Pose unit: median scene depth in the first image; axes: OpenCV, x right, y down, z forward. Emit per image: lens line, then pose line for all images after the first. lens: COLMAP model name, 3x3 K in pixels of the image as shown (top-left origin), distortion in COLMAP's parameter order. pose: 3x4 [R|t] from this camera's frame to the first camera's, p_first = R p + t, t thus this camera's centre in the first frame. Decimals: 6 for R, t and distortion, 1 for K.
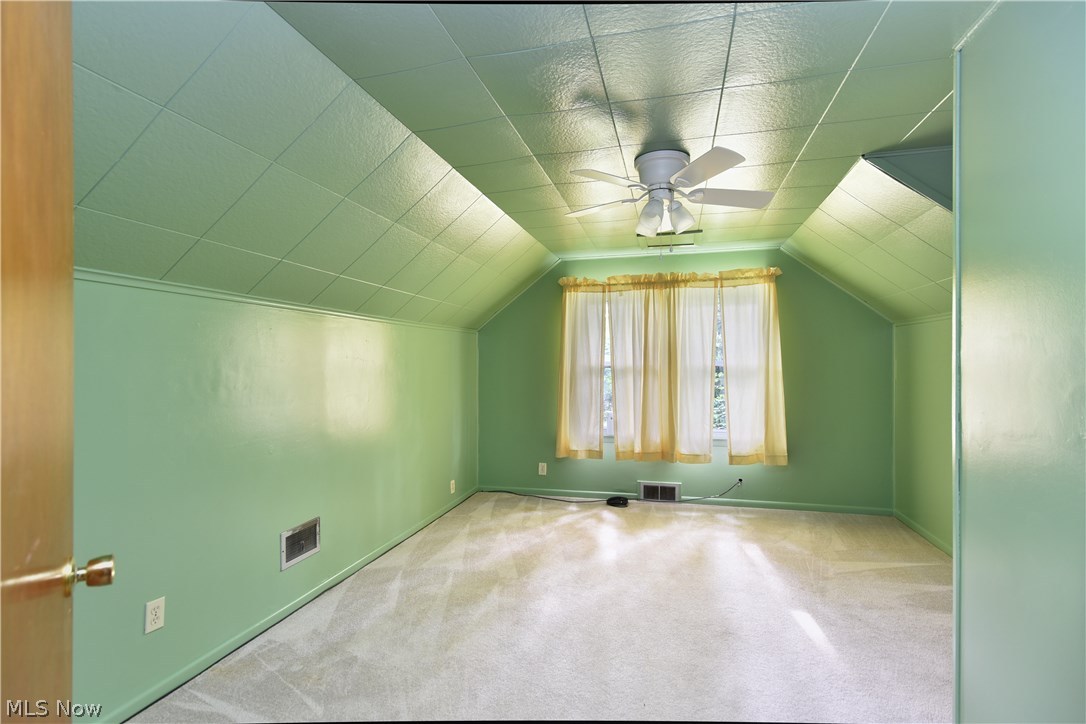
lens RADIAL K [[537.3, 0, 543.0], [0, 537.3, 362.0], [0, 0, 1]] dist [-0.020660, -0.000143]
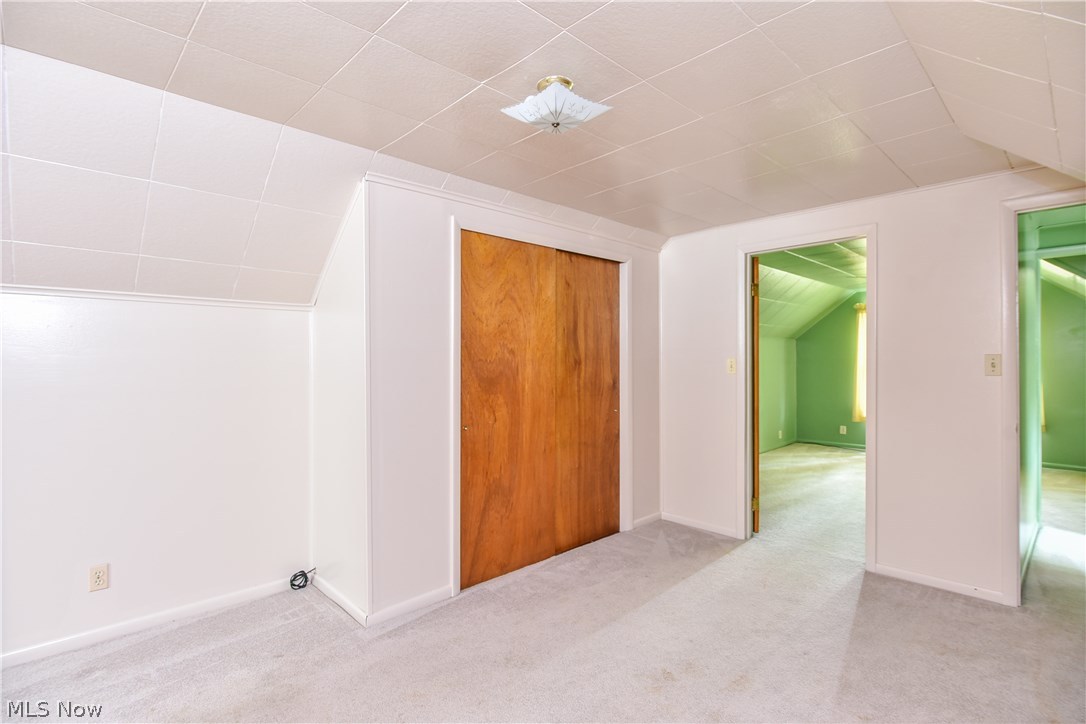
lens RADIAL K [[537.3, 0, 543.0], [0, 537.3, 362.0], [0, 0, 1]] dist [-0.020660, -0.000143]
pose [[0.855595, -0.003974, -0.517630, 0.058457], [0.002780, 0.999991, -0.003081, 0.011467], [0.517638, 0.001197, 0.855599, -0.766987]]
